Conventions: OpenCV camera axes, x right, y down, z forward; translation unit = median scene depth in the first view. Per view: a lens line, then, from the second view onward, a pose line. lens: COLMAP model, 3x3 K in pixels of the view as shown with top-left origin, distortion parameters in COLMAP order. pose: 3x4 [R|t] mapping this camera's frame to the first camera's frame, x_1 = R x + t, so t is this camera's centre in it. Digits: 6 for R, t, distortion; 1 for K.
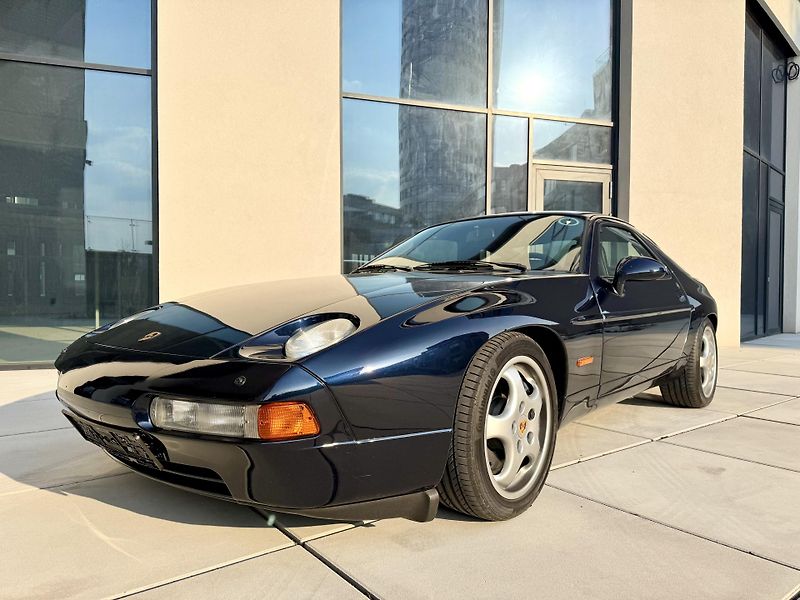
lens RADIAL K [[568.4, 0, 400.0], [0, 568.4, 300.0], [0, 0, 1]] dist [0.039125, 0.001270]
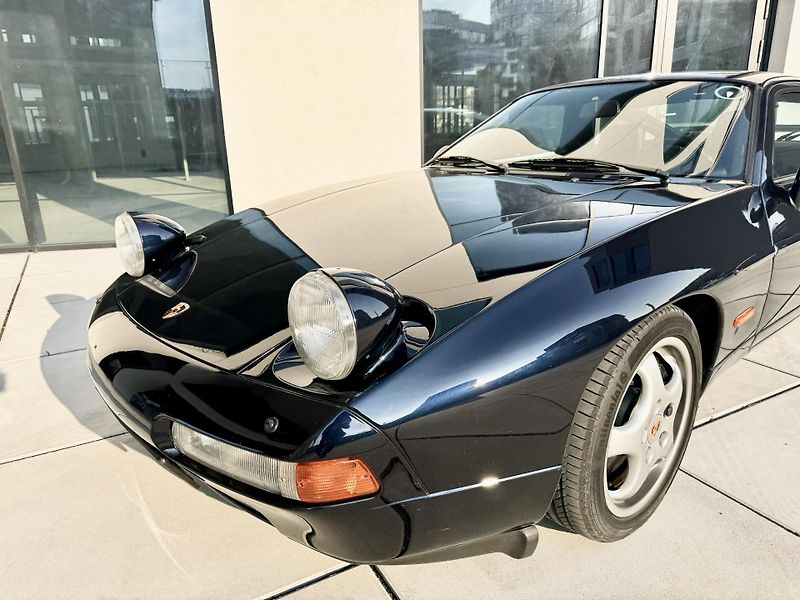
lens RADIAL K [[559.8, 0, 400.0], [0, 559.8, 300.0], [0, 0, 1]] dist [0.000980, -0.000004]
pose [[0.988206, 0.014222, -0.152471, -0.006031], [0.032709, 0.953095, 0.300898, -0.160258], [0.149599, -0.302336, 0.941389, 0.287930]]
